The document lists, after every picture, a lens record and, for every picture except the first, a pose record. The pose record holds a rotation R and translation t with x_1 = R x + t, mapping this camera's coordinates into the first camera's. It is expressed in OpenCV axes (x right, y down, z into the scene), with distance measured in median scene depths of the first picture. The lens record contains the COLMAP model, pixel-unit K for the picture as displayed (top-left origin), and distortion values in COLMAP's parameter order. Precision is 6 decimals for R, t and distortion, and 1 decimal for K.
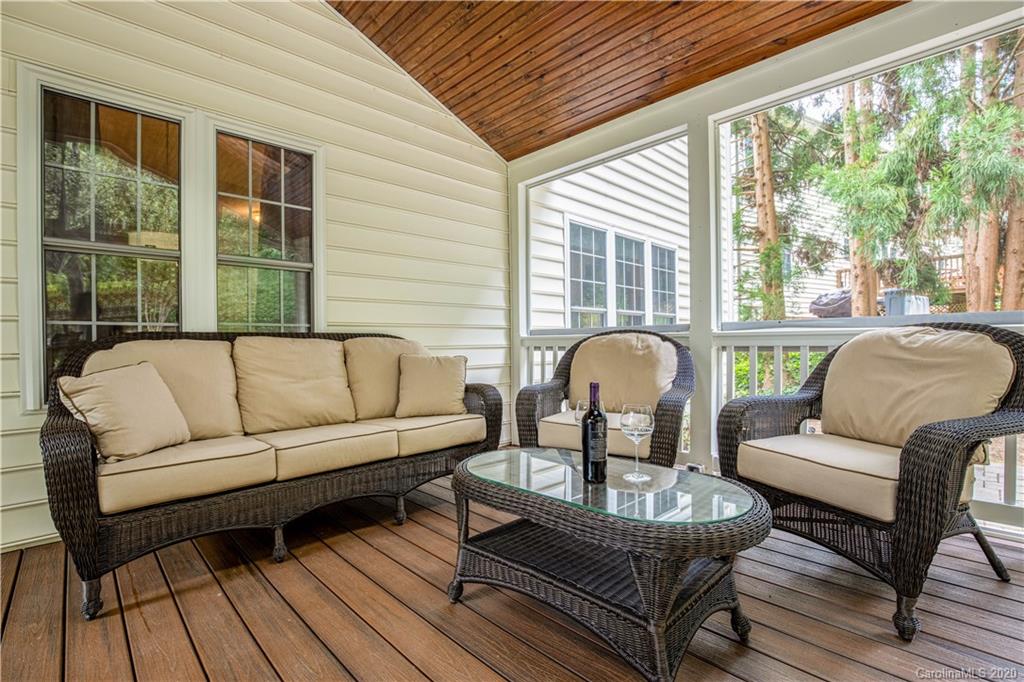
lens RADIAL K [[470.1, 0, 512.0], [0, 470.1, 342.9], [0, 0, 1]] dist [-0.029085, 0.003459]
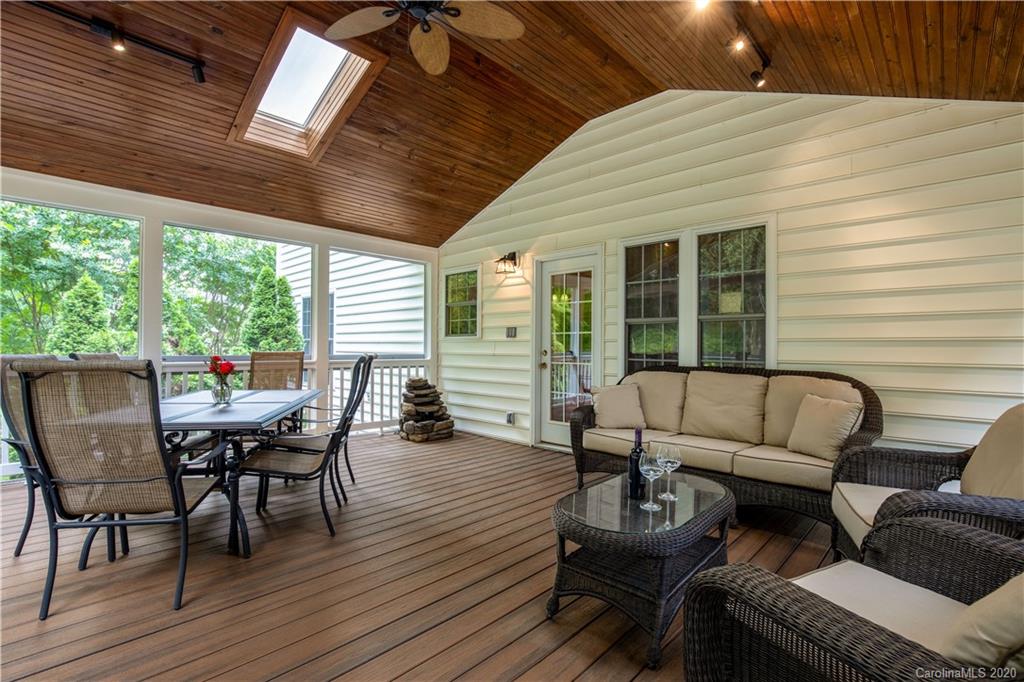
lens RADIAL K [[470.1, 0, 512.2], [0, 470.1, 344.0], [0, 0, 1]] dist [-0.029085, 0.003459]
pose [[0.050200, 0.000159, -0.998739, 0.896327], [-0.011778, 0.999931, -0.000433, -0.090710], [0.998670, 0.011785, 0.050198, 0.305306]]
